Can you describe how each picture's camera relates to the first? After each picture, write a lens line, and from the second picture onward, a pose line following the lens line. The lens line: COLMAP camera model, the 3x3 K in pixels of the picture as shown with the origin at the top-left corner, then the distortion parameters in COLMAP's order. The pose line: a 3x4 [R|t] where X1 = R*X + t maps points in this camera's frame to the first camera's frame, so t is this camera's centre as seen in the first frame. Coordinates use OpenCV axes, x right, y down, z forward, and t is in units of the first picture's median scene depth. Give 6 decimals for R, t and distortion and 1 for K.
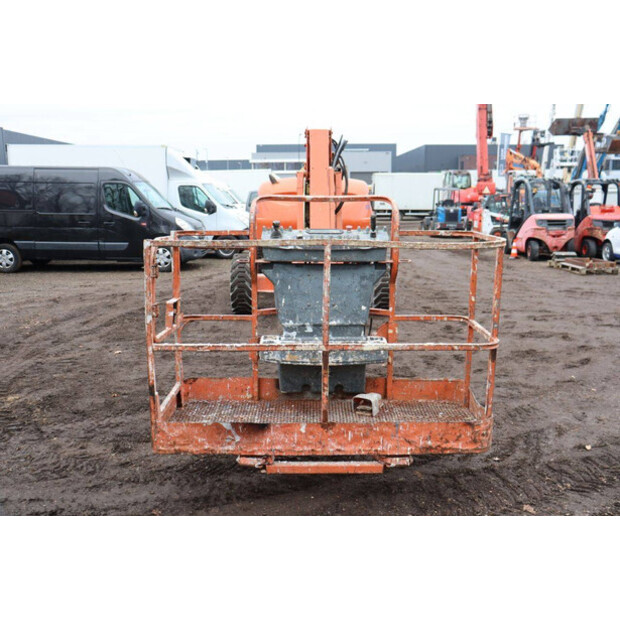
lens RADIAL K [[607.4, 0, 310.0], [0, 607.4, 310.0], [0, 0, 1]] dist [-0.127521, 0.187698]
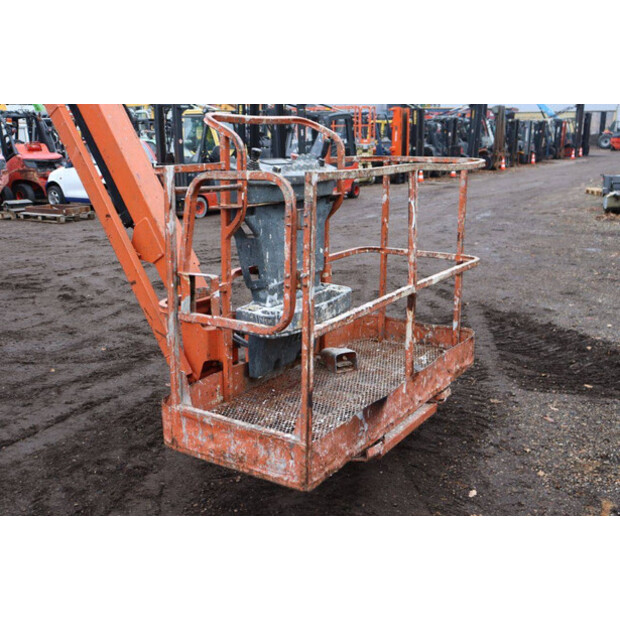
lens RADIAL K [[713.3, 0, 310.0], [0, 713.3, 310.0], [0, 0, 1]] dist [-0.067610, 0.256662]
pose [[0.528550, -0.200582, 0.824865, -0.754921], [0.159935, 0.977812, 0.135292, -0.059406], [-0.833700, 0.060416, 0.548903, 0.469225]]
